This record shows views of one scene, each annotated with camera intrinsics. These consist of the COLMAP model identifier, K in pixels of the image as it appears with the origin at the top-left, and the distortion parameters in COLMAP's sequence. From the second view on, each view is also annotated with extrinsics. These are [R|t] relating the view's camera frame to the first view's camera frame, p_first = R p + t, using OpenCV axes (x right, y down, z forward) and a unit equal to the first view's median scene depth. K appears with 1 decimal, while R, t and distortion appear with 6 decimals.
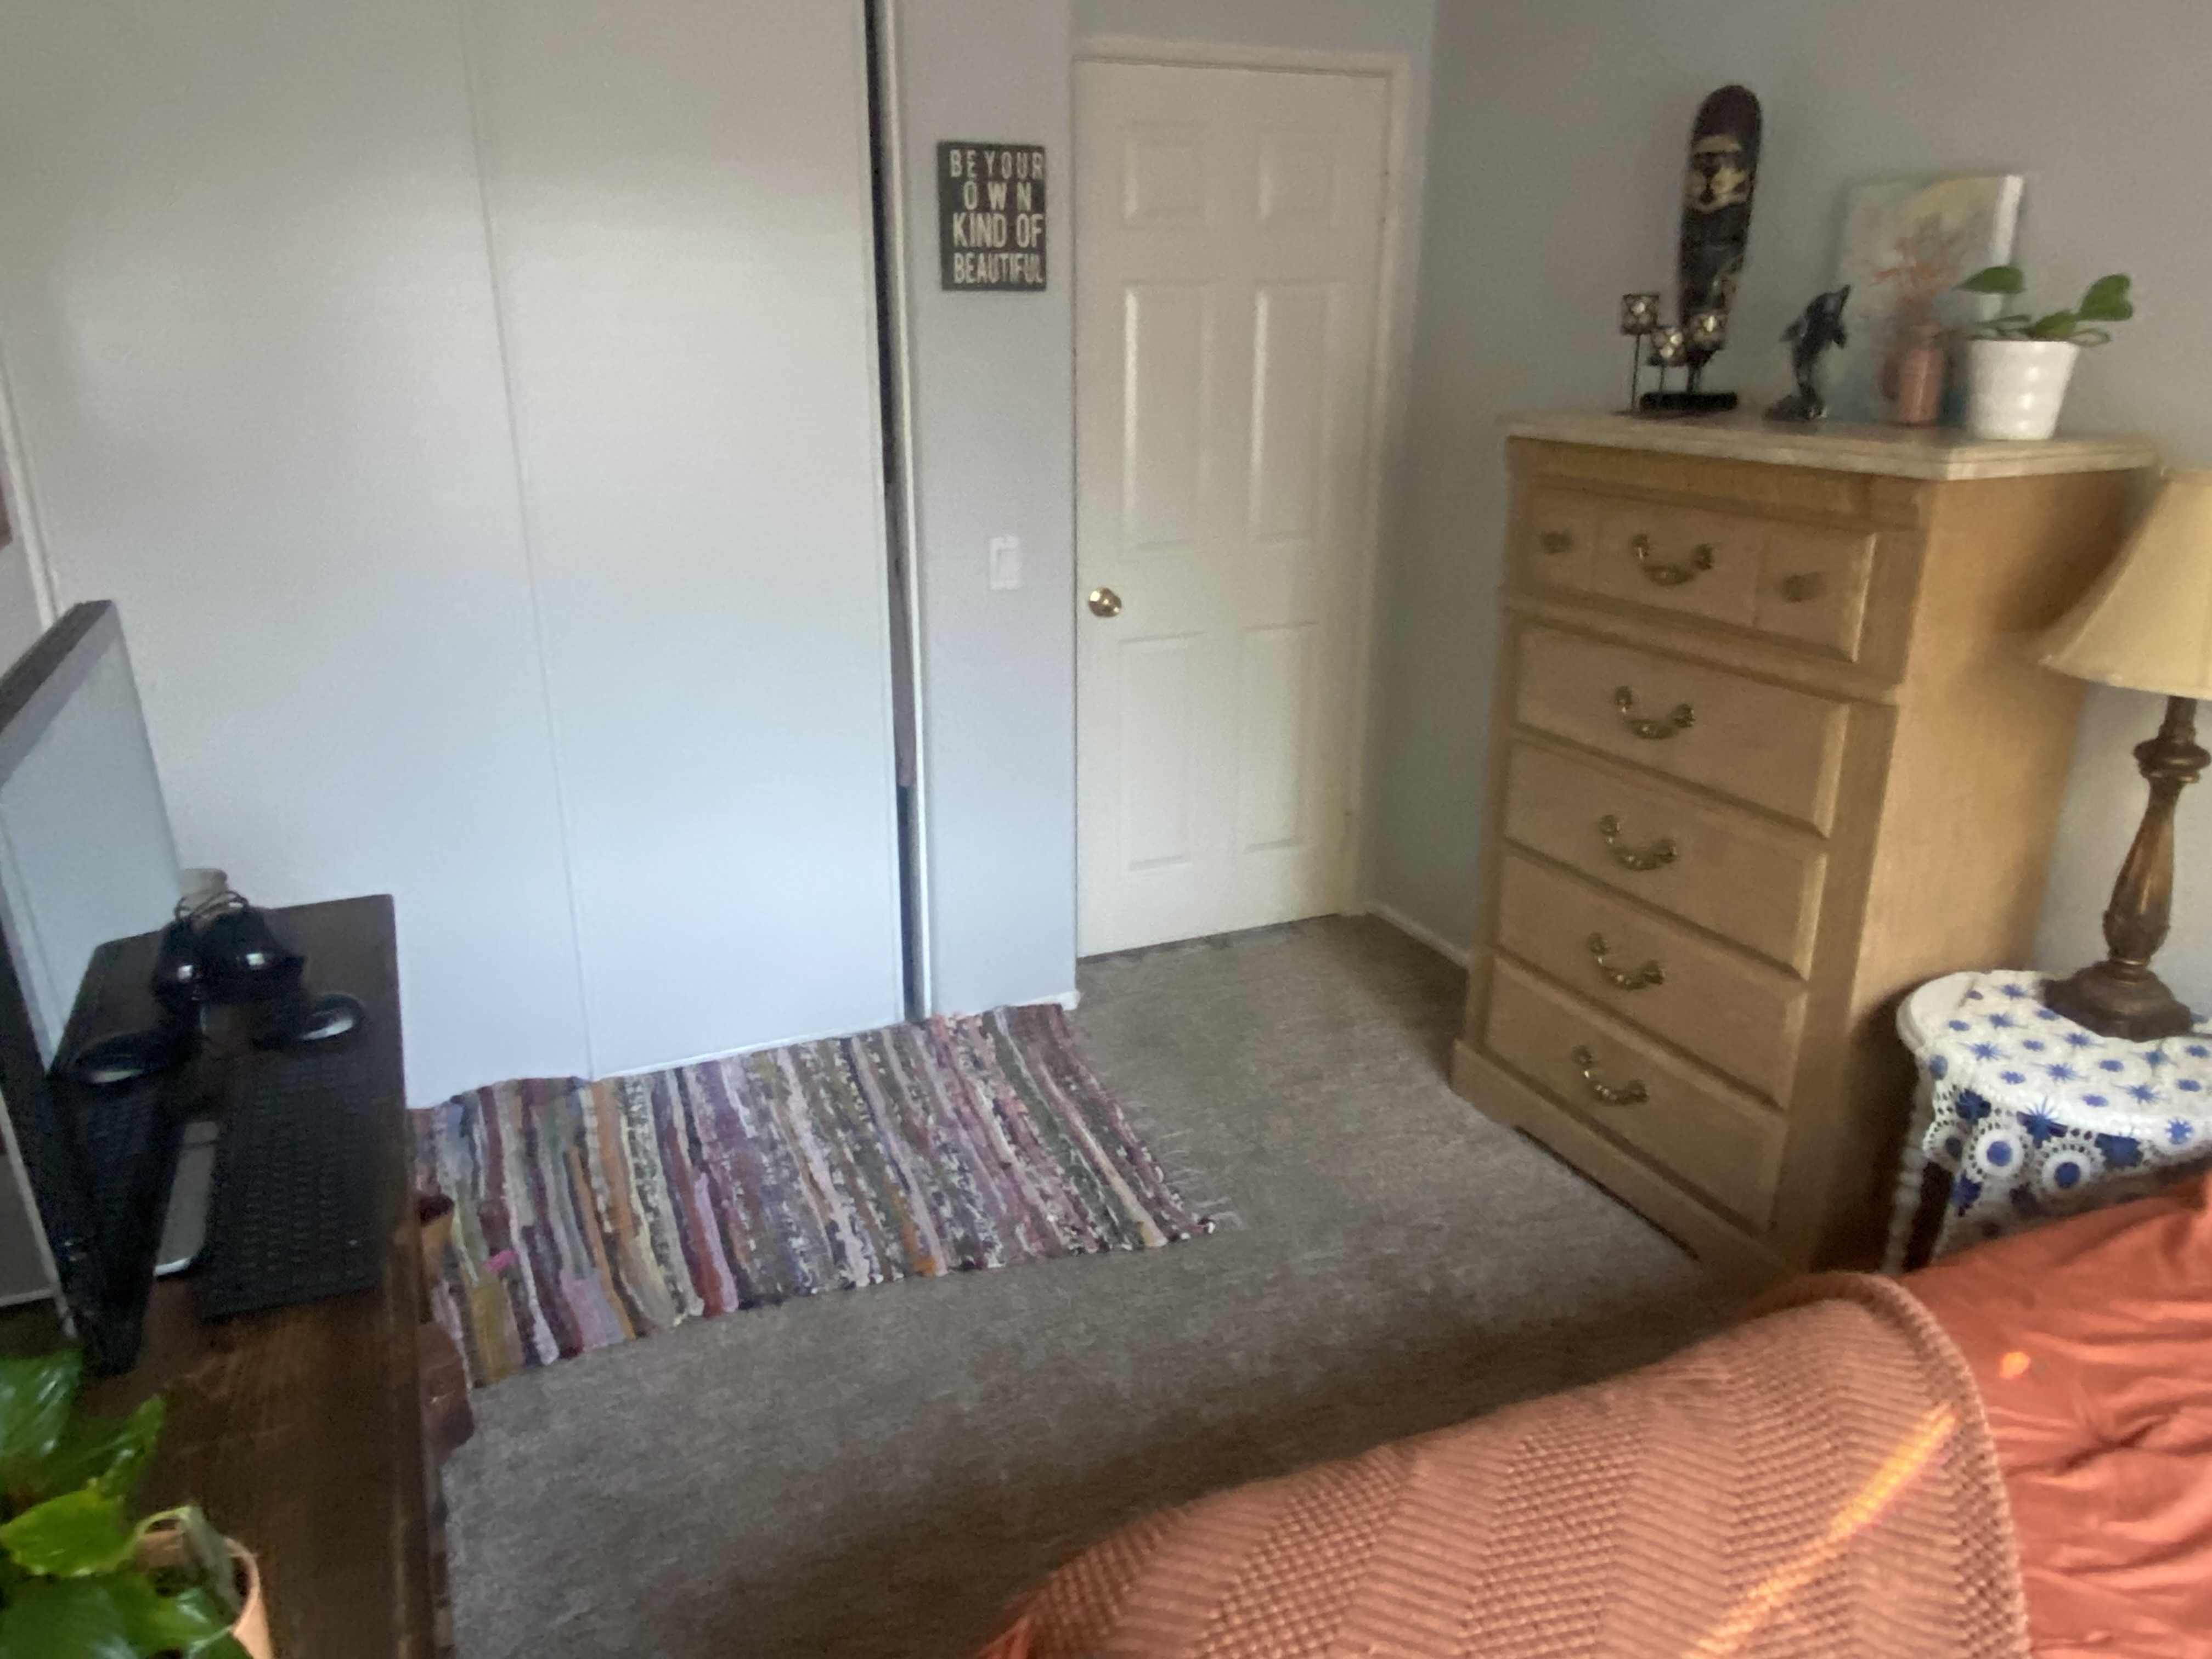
lens RADIAL K [[1543.2, 0, 1115.7], [0, 1543.2, 830.6], [0, 0, 1]] dist [0.090691, -0.118640]
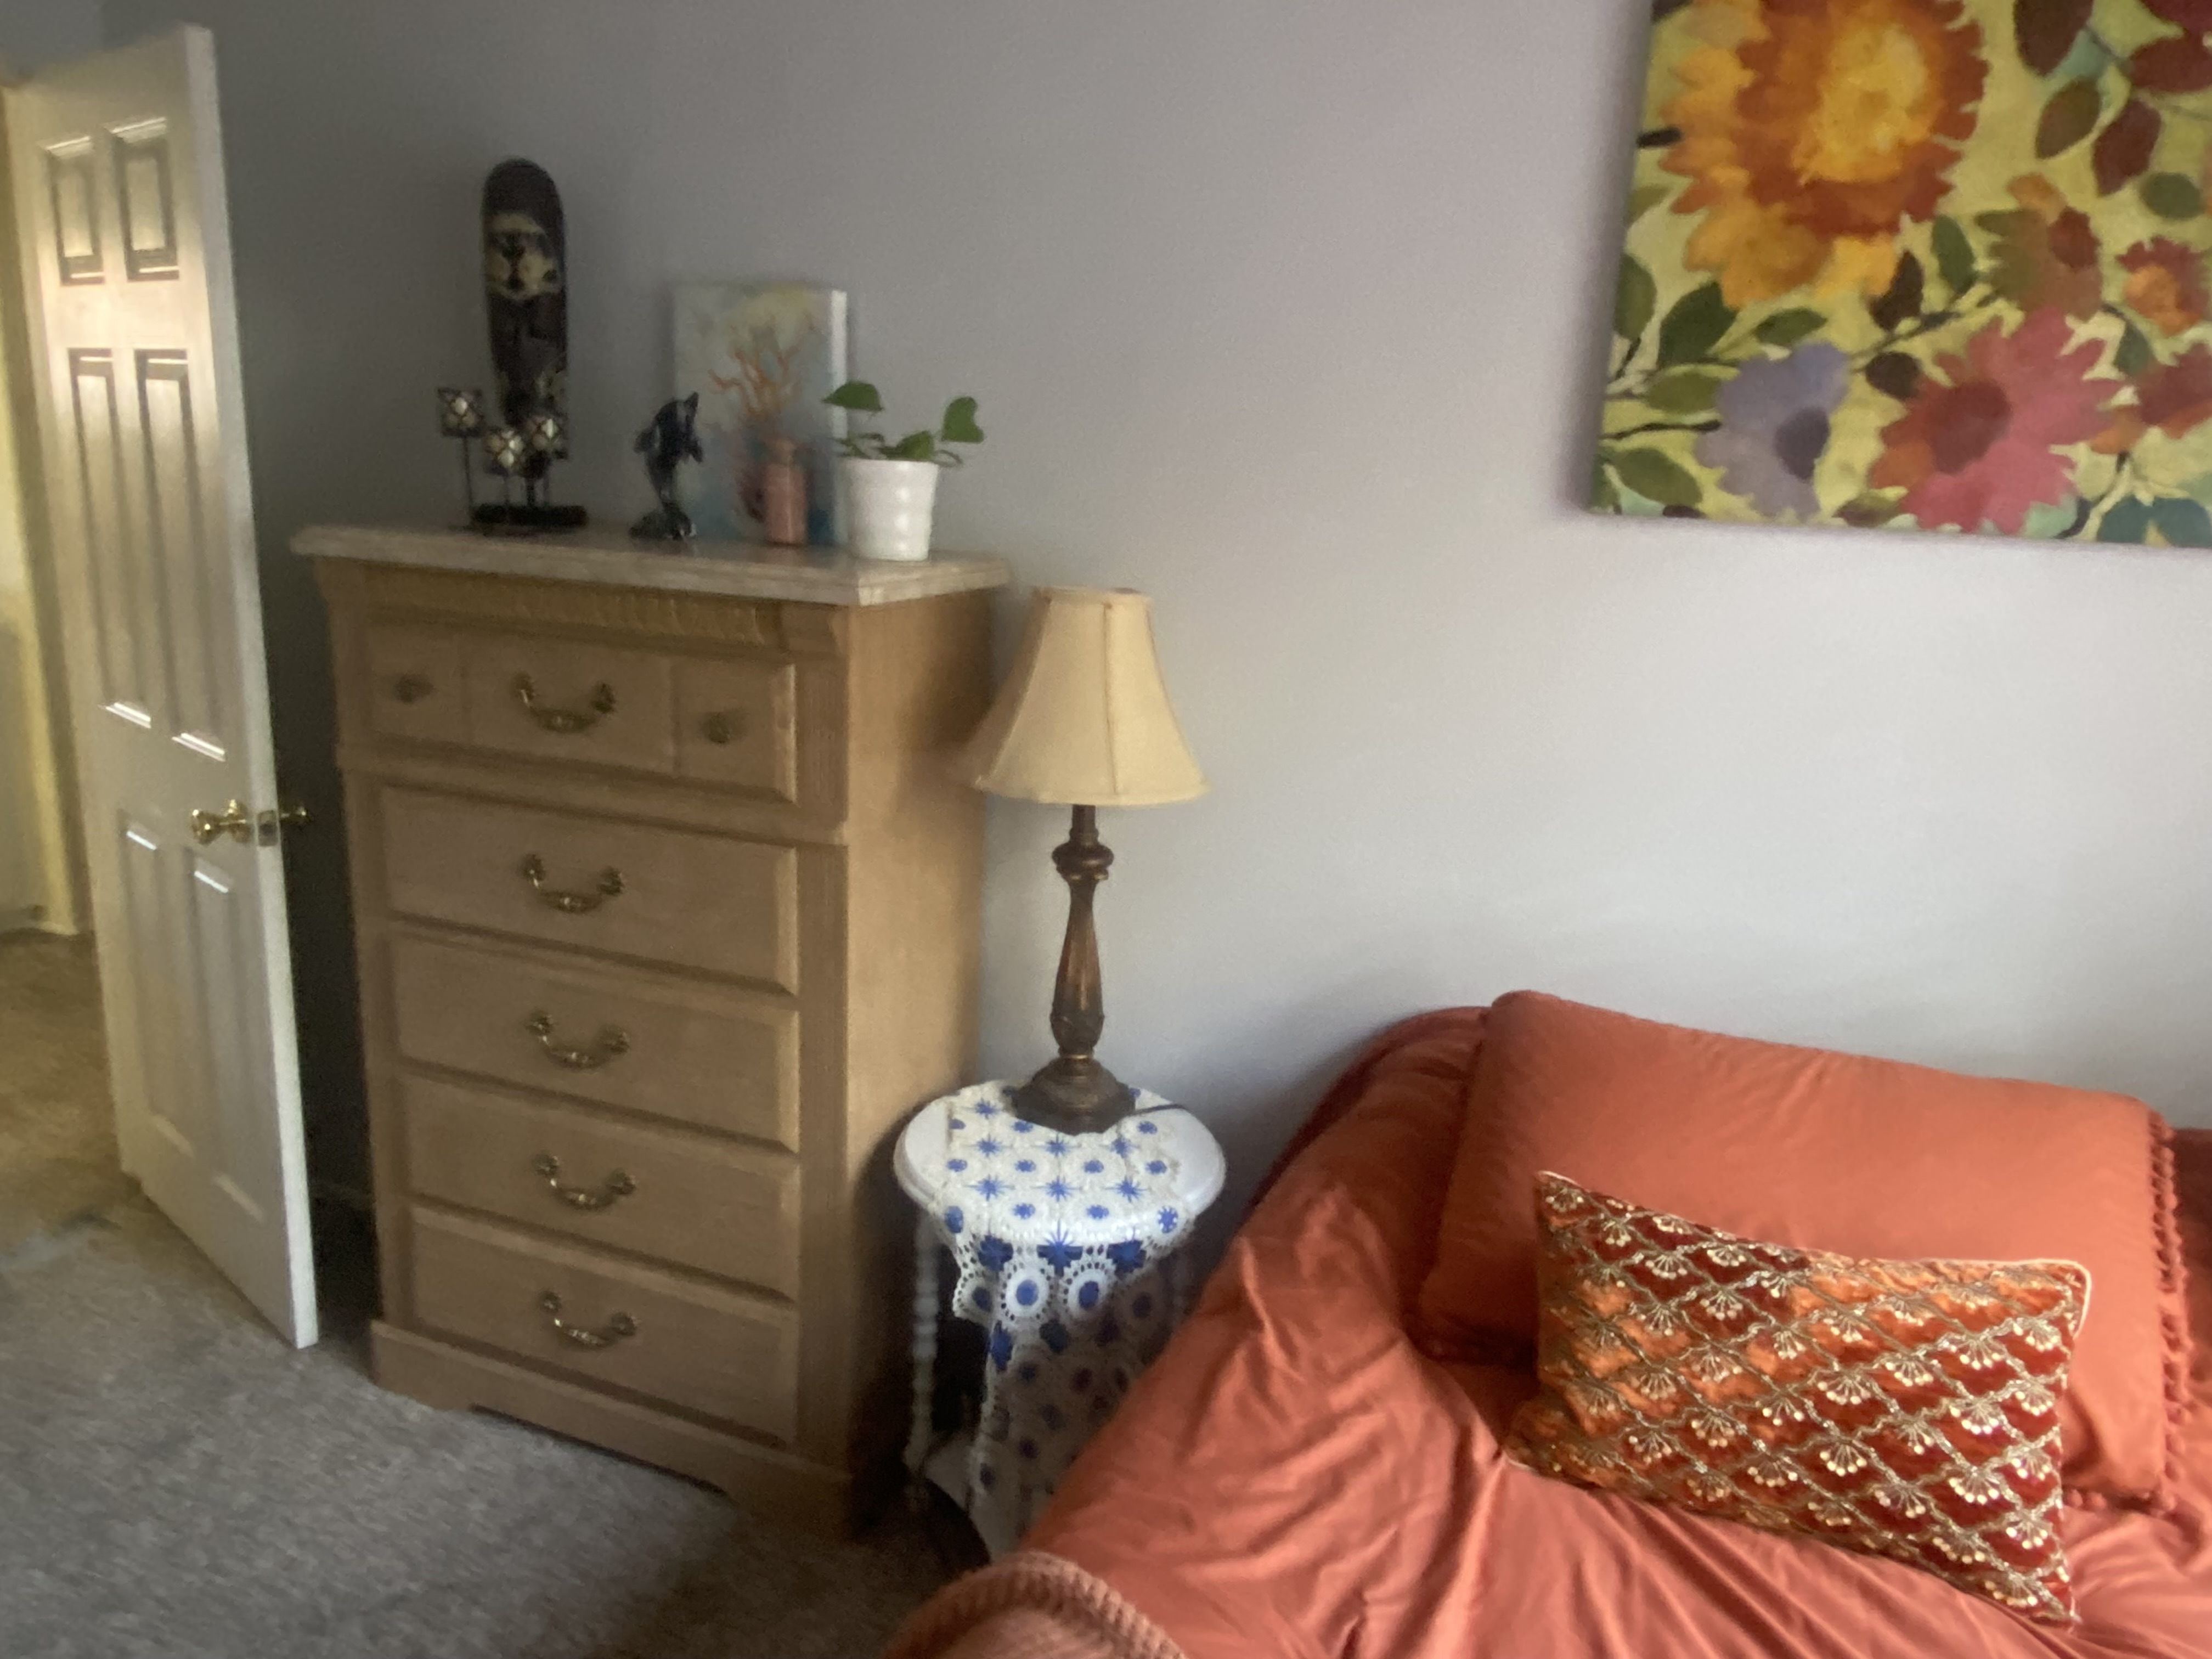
lens RADIAL K [[1543.2, 0, 1115.7], [0, 1543.2, 830.6], [0, 0, 1]] dist [0.090691, -0.118640]
pose [[0.736779, -0.135405, 0.662437, 0.009889], [0.176864, 0.984225, 0.004467, -0.060099], [-0.652592, 0.113870, 0.749105, 0.195584]]
